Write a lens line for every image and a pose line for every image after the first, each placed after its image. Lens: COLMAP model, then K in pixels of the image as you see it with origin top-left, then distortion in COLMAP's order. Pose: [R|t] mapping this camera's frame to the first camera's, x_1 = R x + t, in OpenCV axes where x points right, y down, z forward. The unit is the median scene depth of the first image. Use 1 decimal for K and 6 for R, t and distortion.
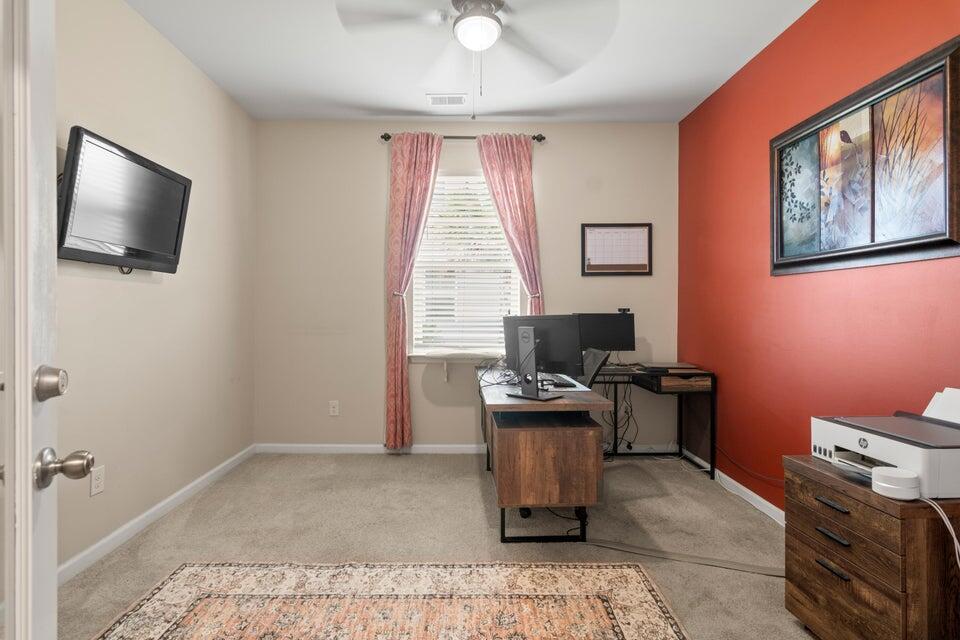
lens RADIAL K [[465.4, 0, 480.0], [0, 465.4, 320.0], [0, 0, 1]] dist [0.004009, 0.000864]
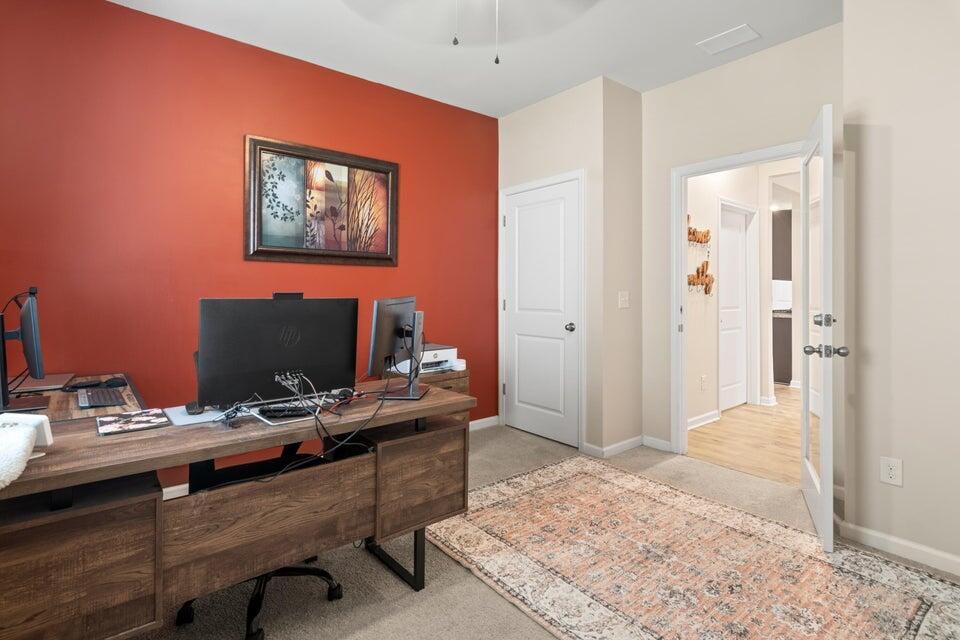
lens RADIAL K [[453.6, 0, 476.0], [0, 453.6, 293.9], [0, 0, 1]] dist [0.033503, 0.000238]
pose [[-0.579211, -0.009556, 0.815121, -0.642951], [0.012206, 0.999718, 0.020393, -0.036276], [-0.815086, 0.021761, -0.578931, 1.385076]]
